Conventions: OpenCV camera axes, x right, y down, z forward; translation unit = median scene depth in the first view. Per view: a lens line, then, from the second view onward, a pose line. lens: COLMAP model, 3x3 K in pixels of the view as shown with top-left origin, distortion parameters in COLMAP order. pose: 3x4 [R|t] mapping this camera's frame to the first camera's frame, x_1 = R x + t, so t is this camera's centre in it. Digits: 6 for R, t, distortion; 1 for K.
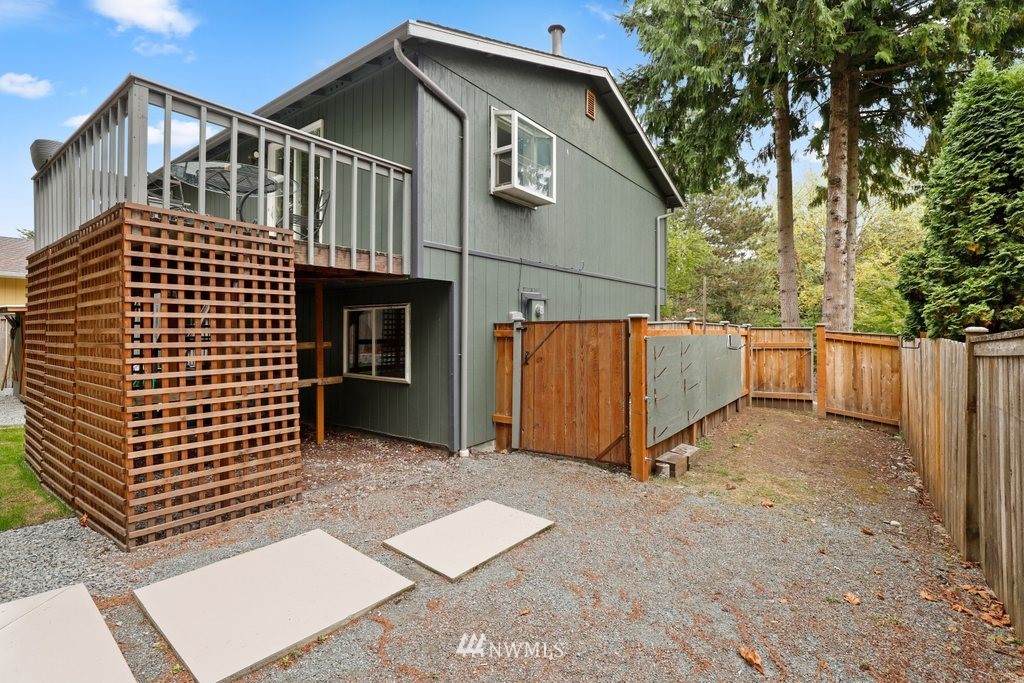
lens RADIAL K [[467.4, 0, 519.8], [0, 467.4, 328.2], [0, 0, 1]] dist [-0.008473, 0.000600]
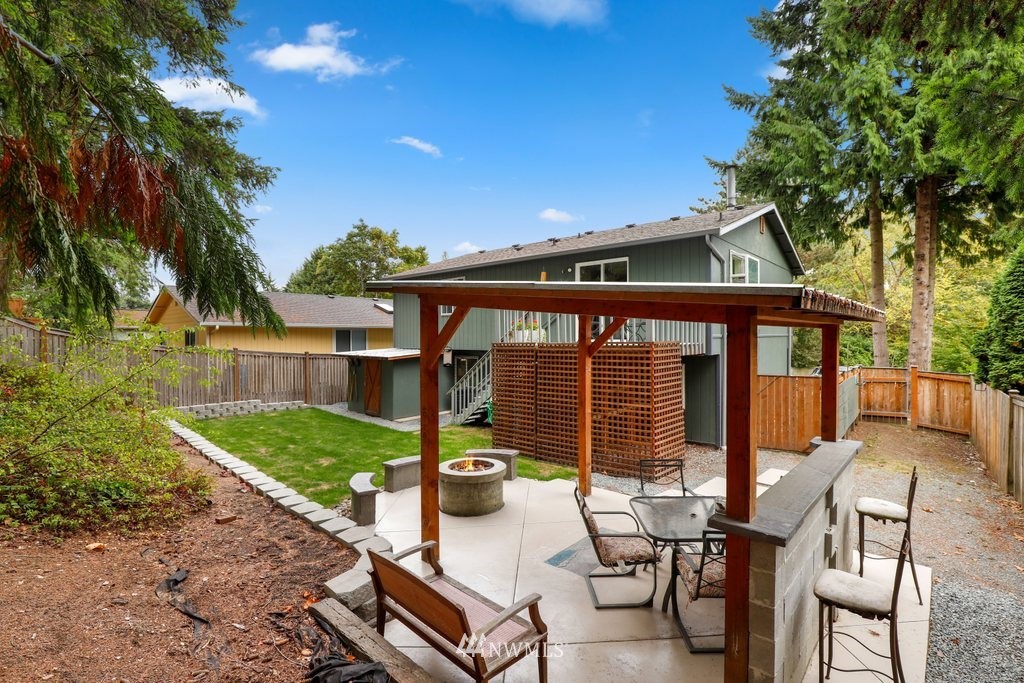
lens RADIAL K [[471.2, 0, 522.1], [0, 471.2, 343.1], [0, 0, 1]] dist [-0.015966, 0.001045]
pose [[0.997744, -0.001994, -0.067103, -0.566805], [0.003137, 0.999851, 0.016945, -0.126736], [0.067060, -0.017118, 0.997602, -0.637313]]
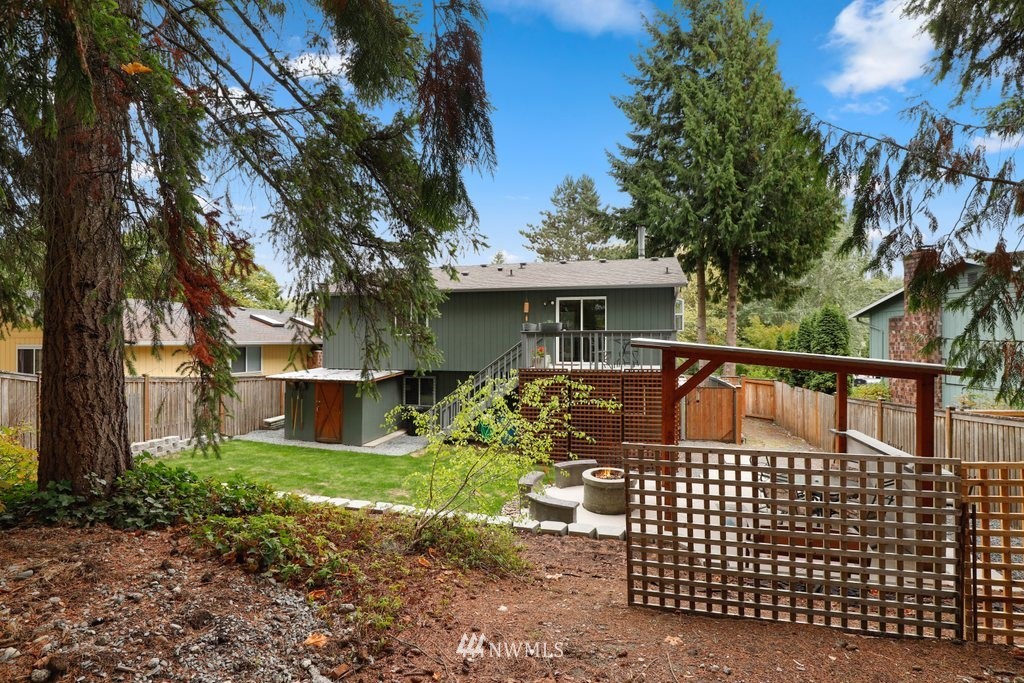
lens RADIAL K [[471.2, 0, 522.1], [0, 471.2, 343.1], [0, 0, 1]] dist [-0.015966, 0.001045]
pose [[0.923417, -0.001215, 0.383796, -1.326041], [-0.002172, 0.999962, 0.008392, -0.200165], [-0.383792, -0.008582, 0.923380, -0.715131]]
